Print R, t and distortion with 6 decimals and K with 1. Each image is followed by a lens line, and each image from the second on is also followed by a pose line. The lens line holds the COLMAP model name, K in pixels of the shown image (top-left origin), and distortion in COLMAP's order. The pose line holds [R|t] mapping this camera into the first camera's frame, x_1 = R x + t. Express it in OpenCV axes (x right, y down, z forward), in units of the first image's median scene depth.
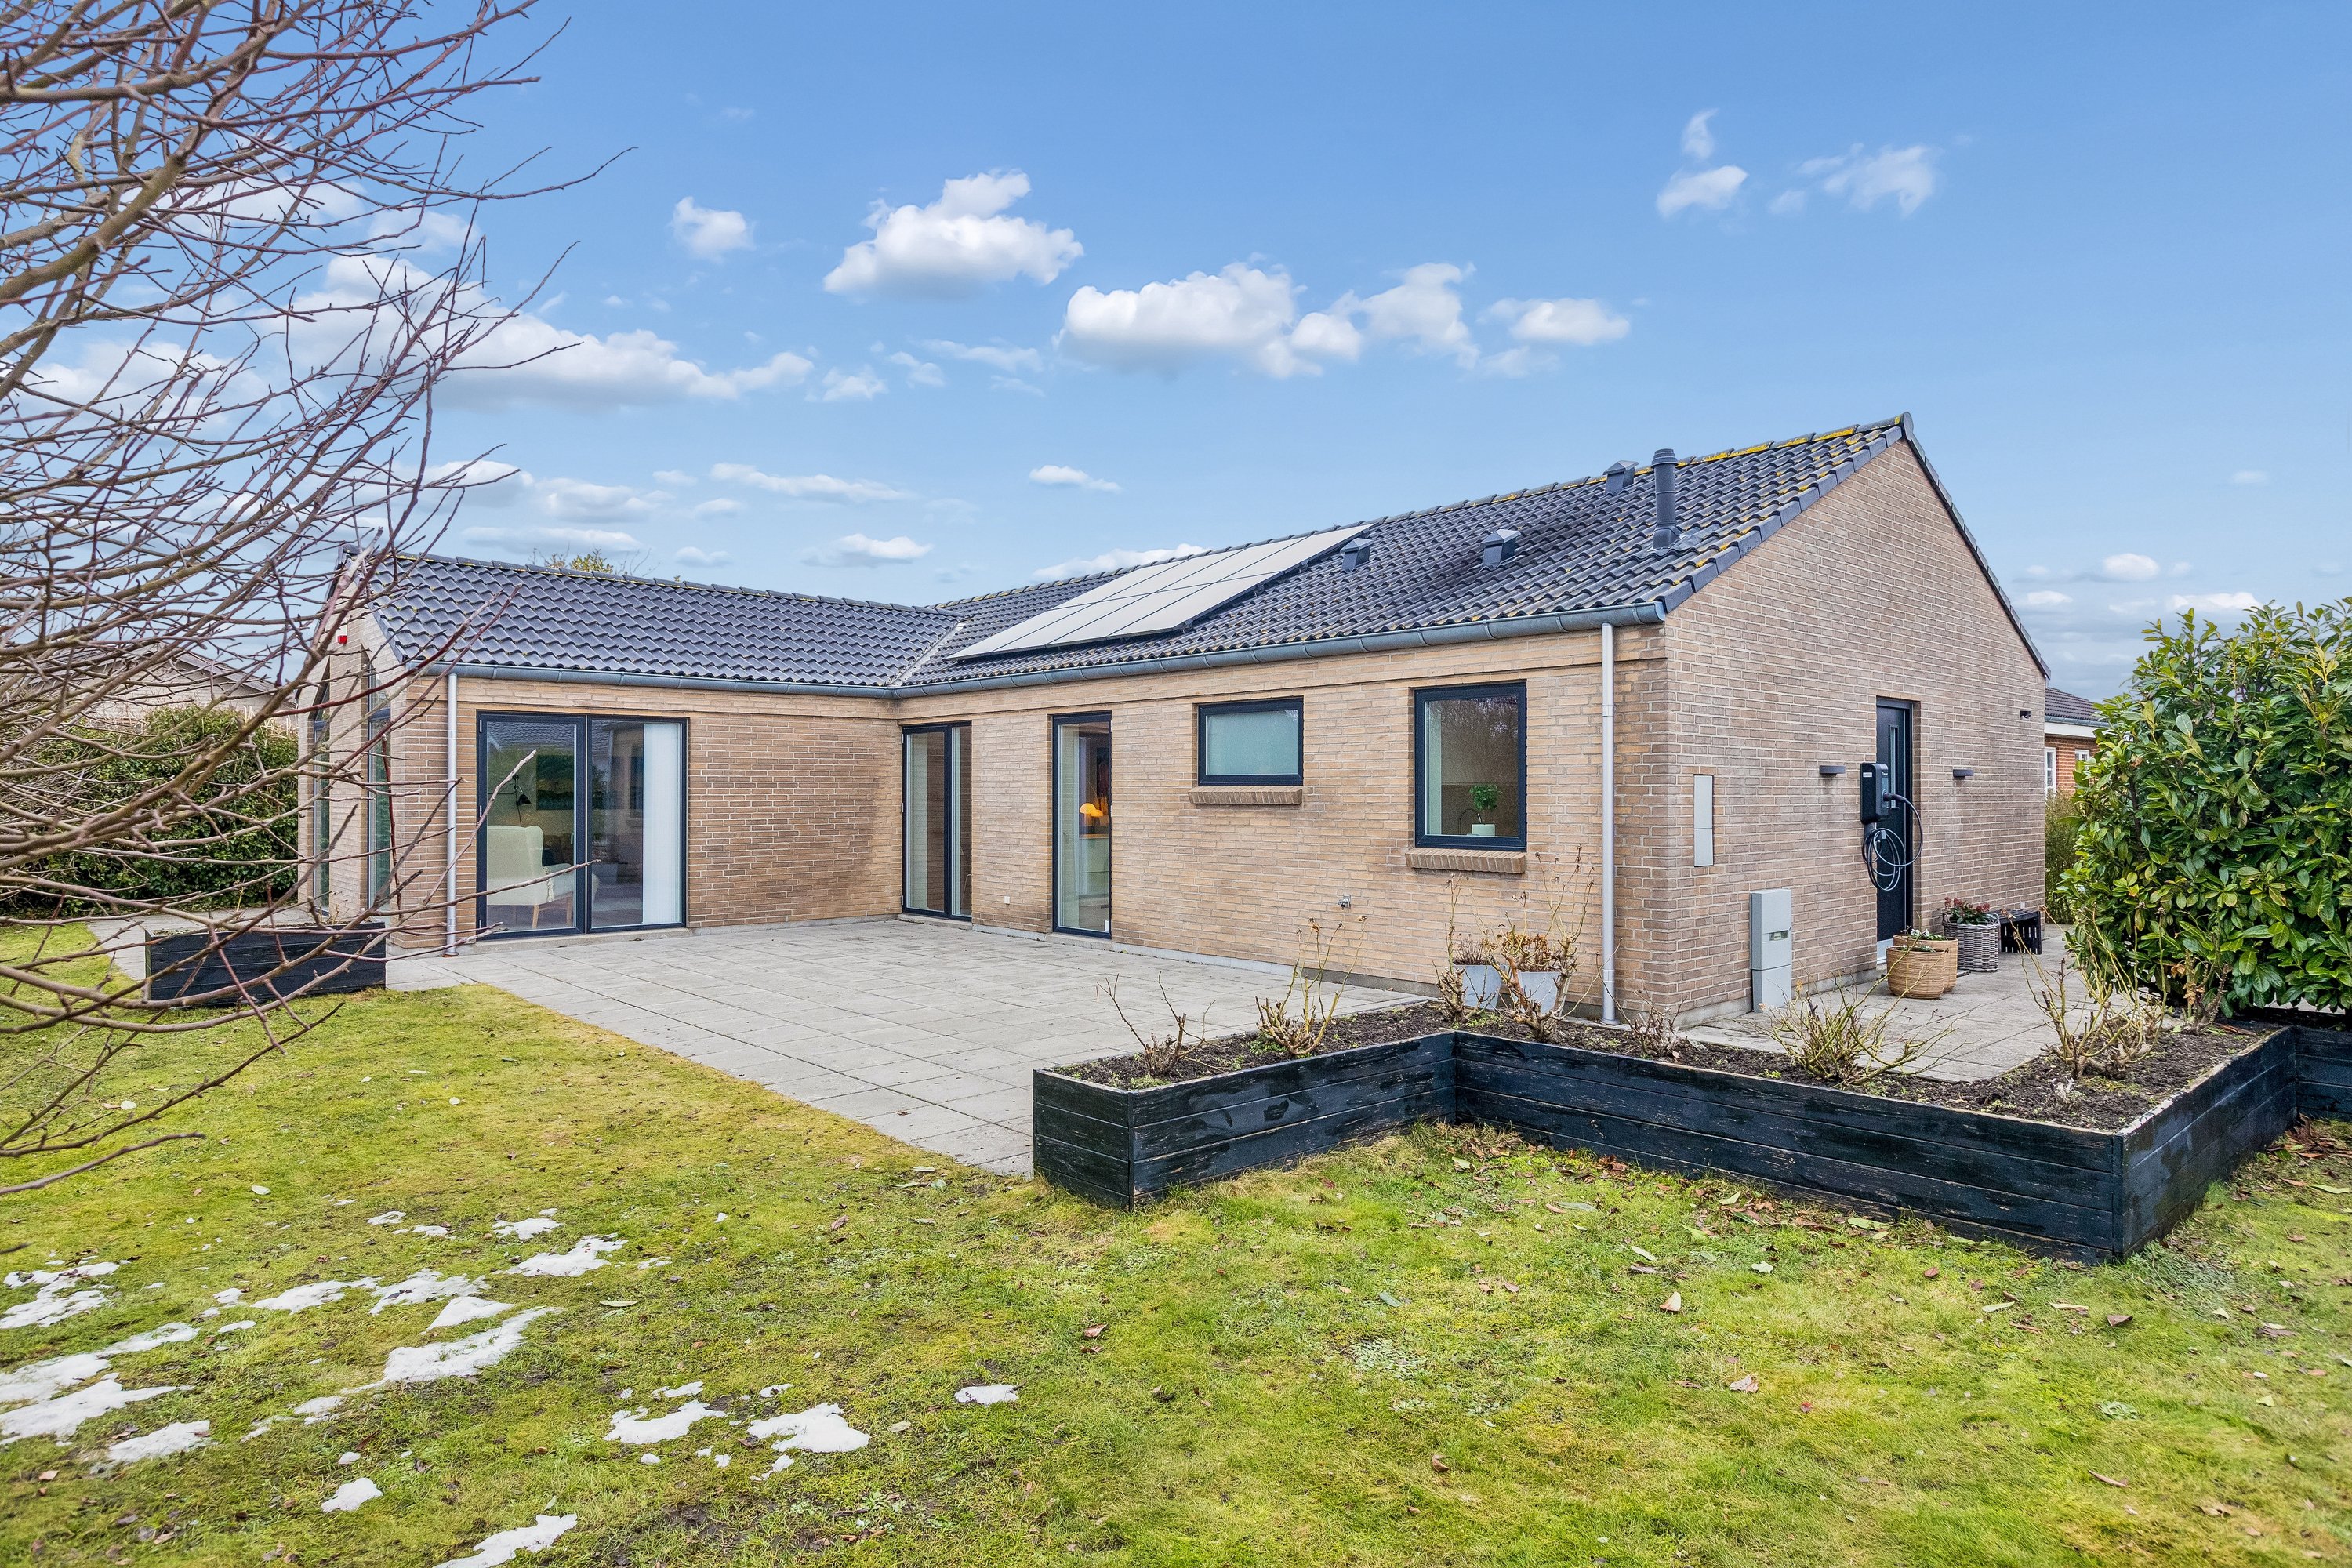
lens RADIAL K [[1325.3, 0, 1177.8], [0, 1325.3, 812.7], [0, 0, 1]] dist [-0.002277, 0.001013]
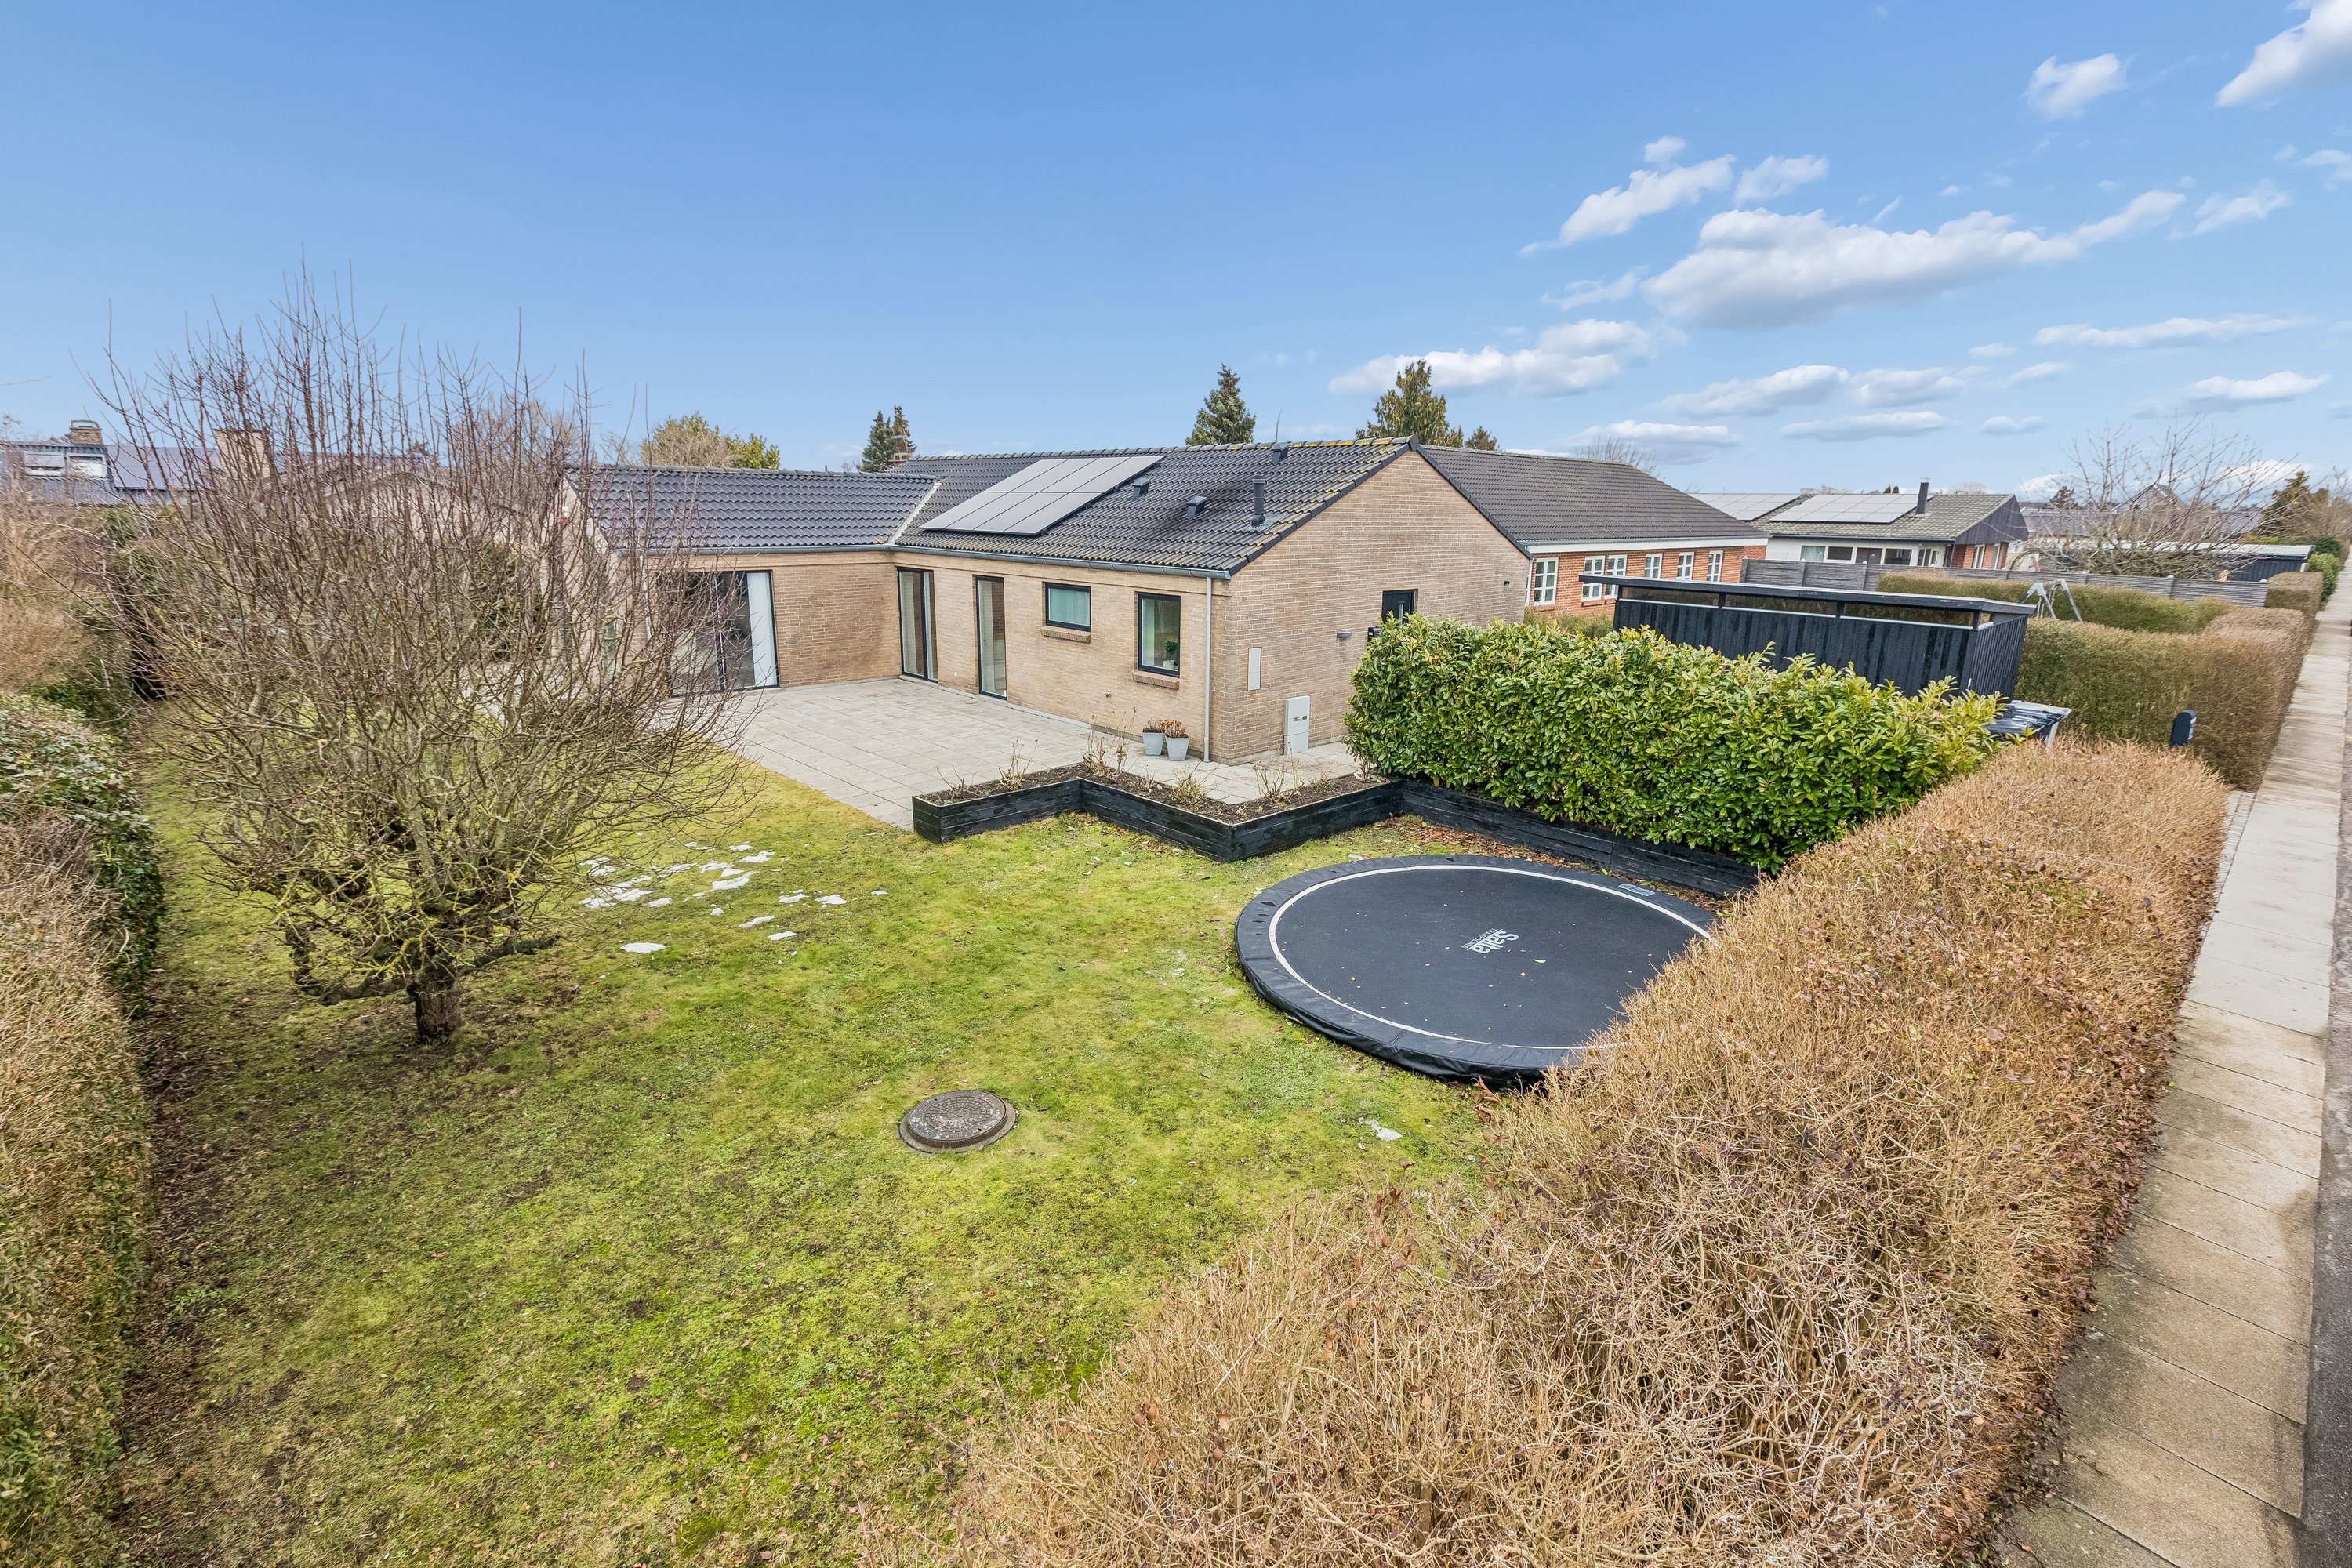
lens RADIAL K [[1034.8, 0, 1176.0], [0, 1034.8, 784.0], [0, 0, 1]] dist [0.001310, 0.000364]
pose [[0.999843, 0.009448, 0.014999, 0.251944], [-0.012826, 0.969637, 0.244213, -0.227004], [-0.012236, -0.244367, 0.969606, -0.689317]]
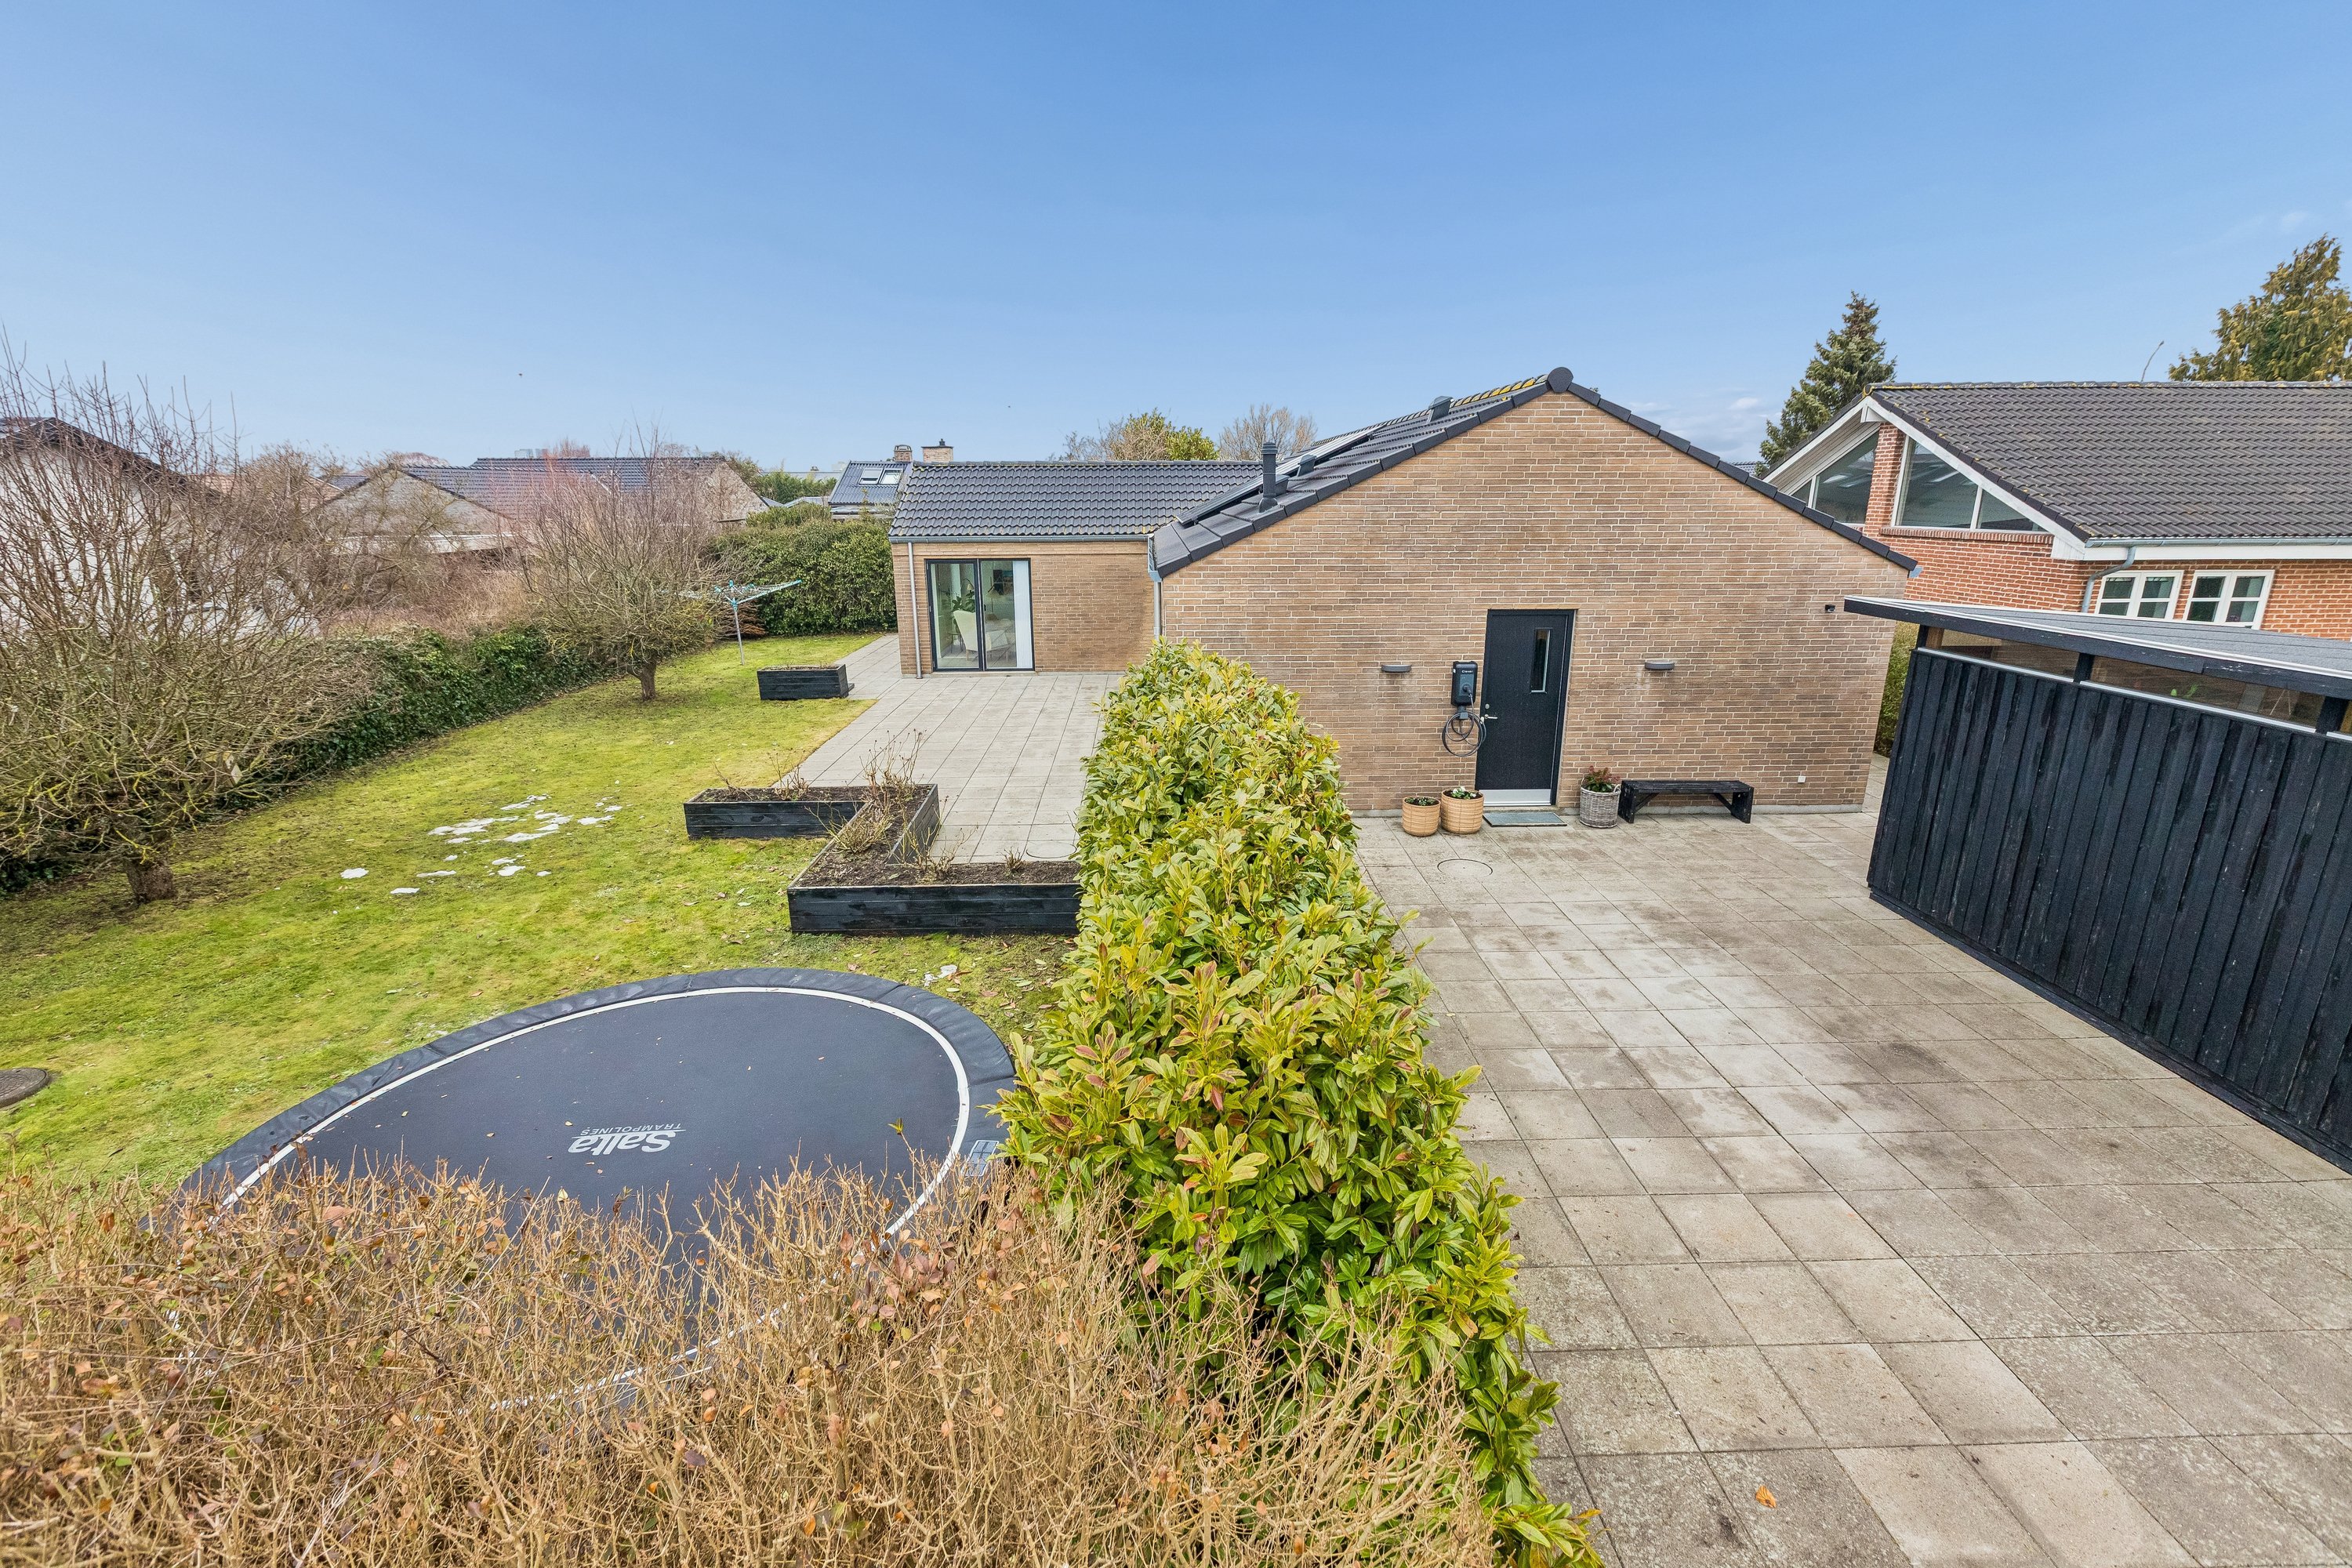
lens RADIAL K [[1034.8, 0, 1176.0], [0, 1034.8, 784.0], [0, 0, 1]] dist [0.001310, 0.000364]
pose [[0.765820, 0.171236, -0.619837, 1.195266], [-0.006248, 0.965830, 0.259100, -0.232378], [0.643025, -0.194551, 0.740722, 0.005340]]
